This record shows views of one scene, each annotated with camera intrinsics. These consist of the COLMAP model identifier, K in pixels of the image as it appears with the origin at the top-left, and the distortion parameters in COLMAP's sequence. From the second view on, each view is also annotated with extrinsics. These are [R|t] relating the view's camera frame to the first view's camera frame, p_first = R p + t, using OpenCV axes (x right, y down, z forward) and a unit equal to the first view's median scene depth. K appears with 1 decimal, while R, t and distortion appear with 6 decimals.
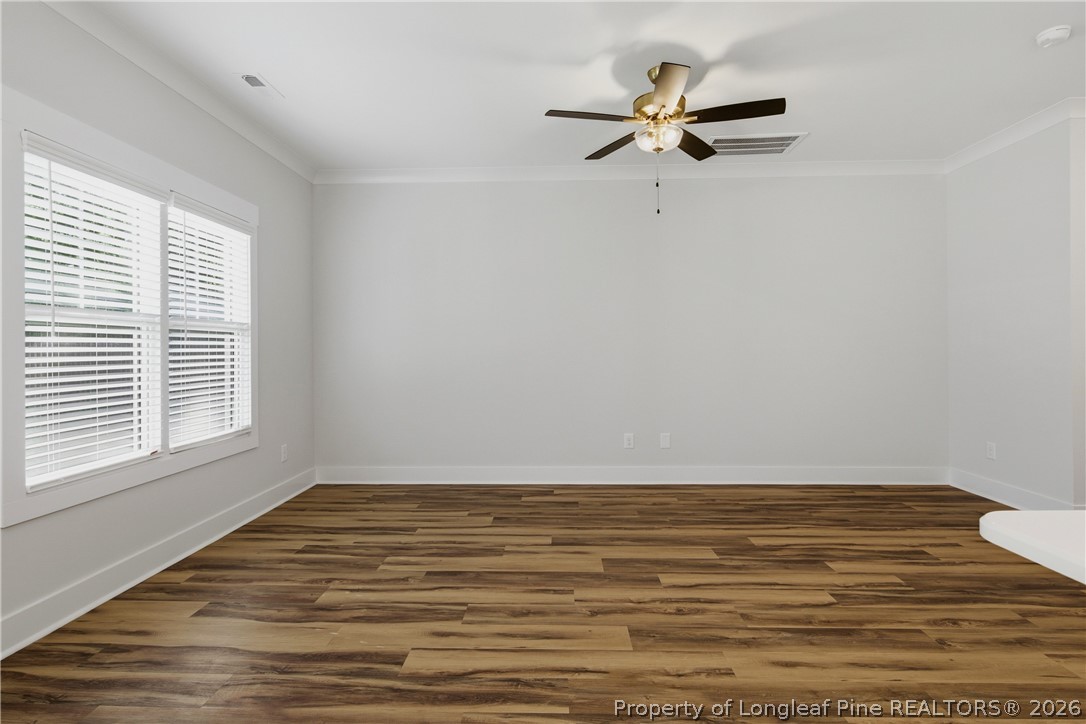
lens RADIAL K [[527.0, 0, 543.0], [0, 527.0, 353.3], [0, 0, 1]] dist [0.002270, -0.002185]
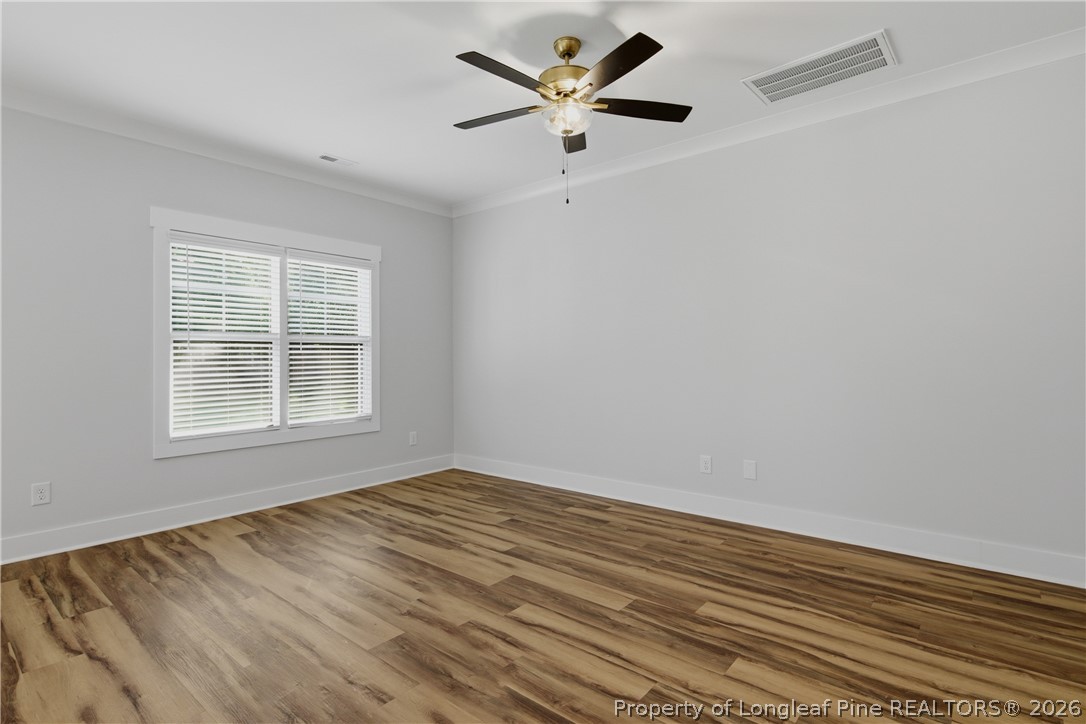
lens RADIAL K [[531.1, 0, 542.2], [0, 531.1, 355.8], [0, 0, 1]] dist [-0.001237, -0.001417]
pose [[0.788342, -0.001758, -0.615235, 0.736506], [-0.000527, 0.999994, -0.003533, -0.004917], [0.615237, 0.003109, 0.788336, 0.268125]]
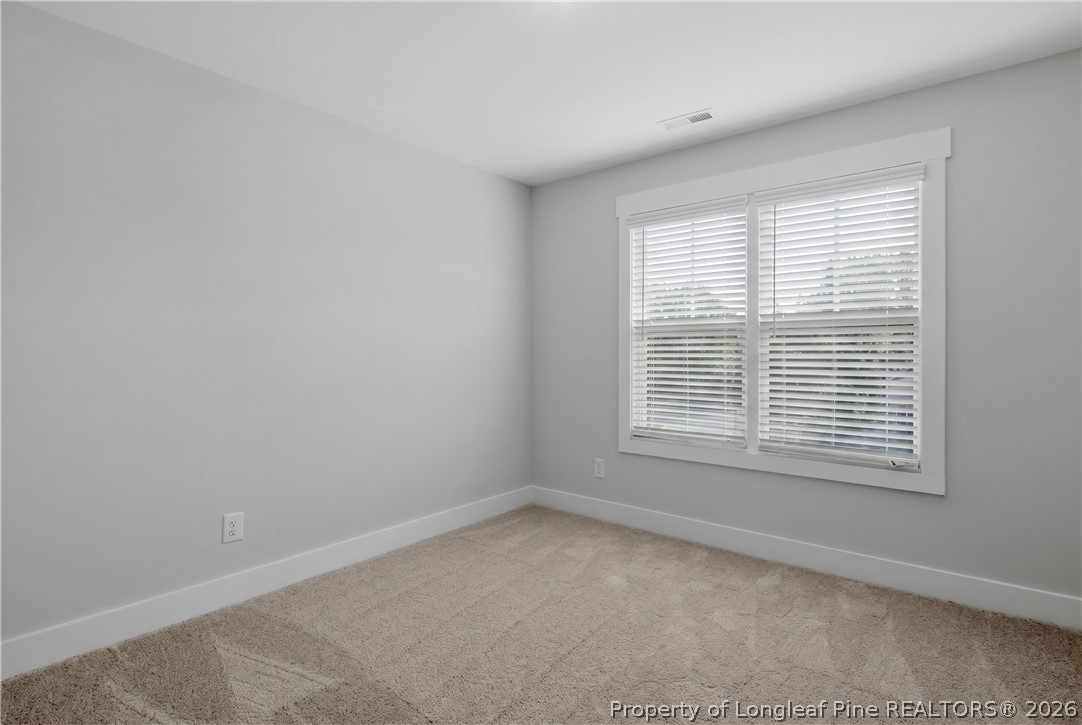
lens RADIAL K [[529.2, 0, 540.2], [0, 529.2, 356.4], [0, 0, 1]] dist [-0.001237, -0.001417]
pose [[-0.612621, 0.022821, -0.790047, 0.356394], [0.003613, 0.999653, 0.026074, -0.020086], [0.790369, 0.013119, -0.612491, 1.270062]]
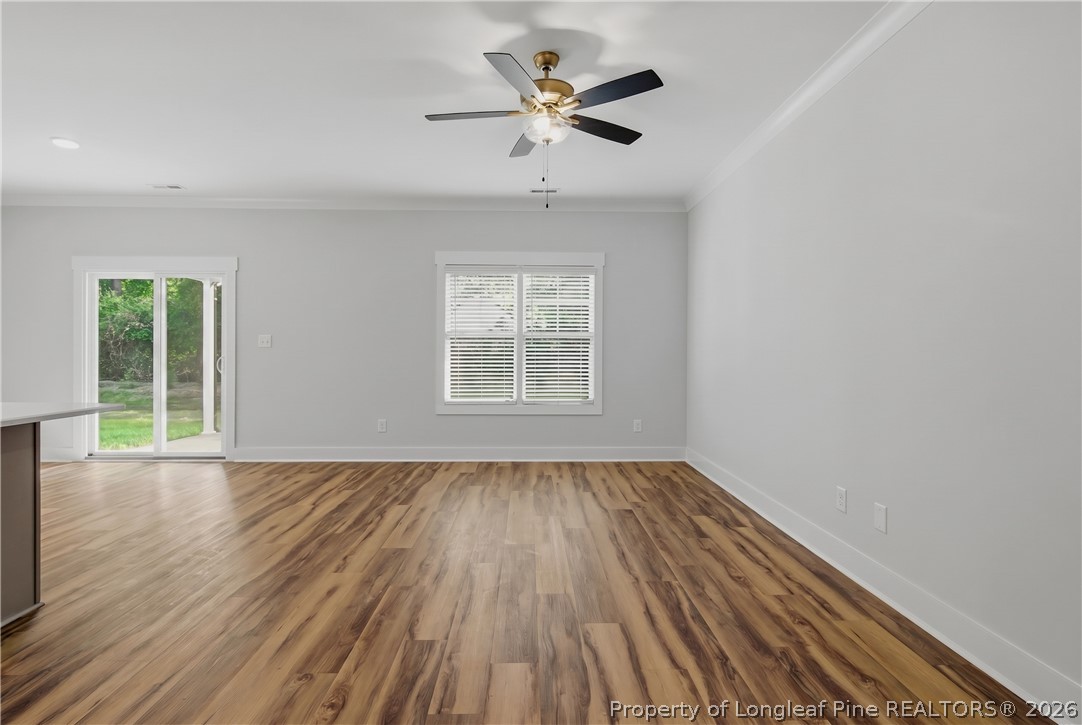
lens RADIAL K [[525.0, 0, 541.0], [0, 525.0, 353.8], [0, 0, 1]] dist [0.002270, -0.002185]
pose [[0.058255, 0.010997, -0.998241, 1.167104], [-0.009615, 0.999899, 0.010454, -0.012025], [0.998255, 0.008989, 0.058355, 0.936959]]
